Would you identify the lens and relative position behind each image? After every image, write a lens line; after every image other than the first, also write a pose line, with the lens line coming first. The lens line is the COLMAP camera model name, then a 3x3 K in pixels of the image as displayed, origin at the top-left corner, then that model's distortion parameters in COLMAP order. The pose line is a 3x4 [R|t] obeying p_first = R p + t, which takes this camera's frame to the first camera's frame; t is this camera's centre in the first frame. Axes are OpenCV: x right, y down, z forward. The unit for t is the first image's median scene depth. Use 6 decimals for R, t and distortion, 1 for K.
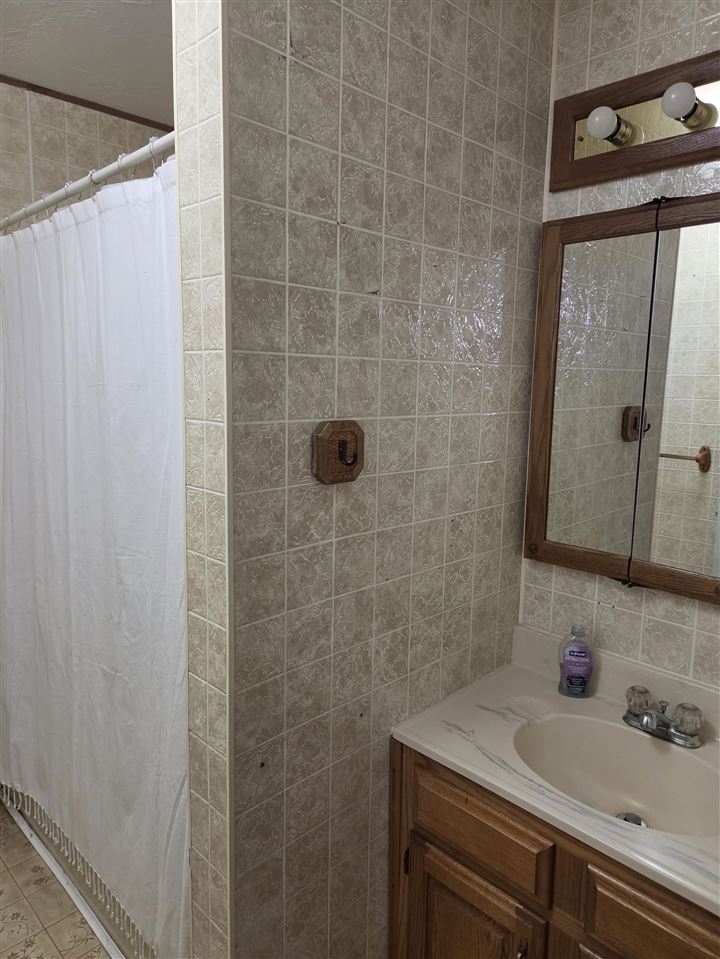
lens RADIAL K [[648.2, 0, 387.5], [0, 648.2, 479.3], [0, 0, 1]] dist [0.055636, -0.055621]
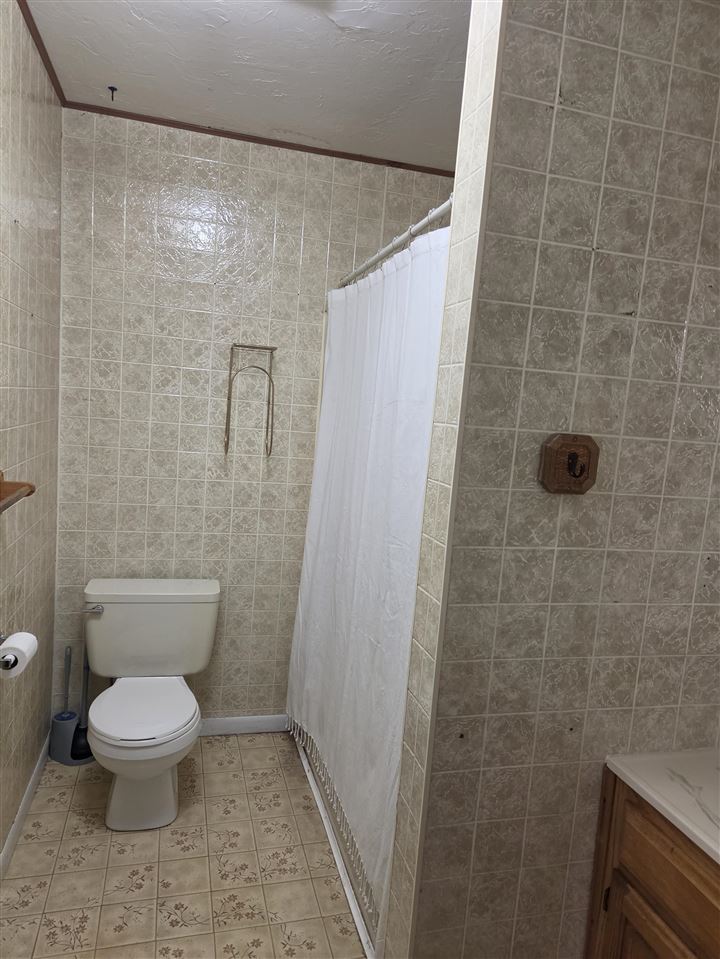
lens RADIAL K [[648.2, 0, 364.2], [0, 648.2, 489.7], [0, 0, 1]] dist [0.055636, -0.055621]
pose [[0.862440, 0.107464, -0.494620, 0.154953], [-0.131474, 0.991222, -0.013885, 0.053558], [0.488786, 0.077005, 0.868998, -0.070193]]
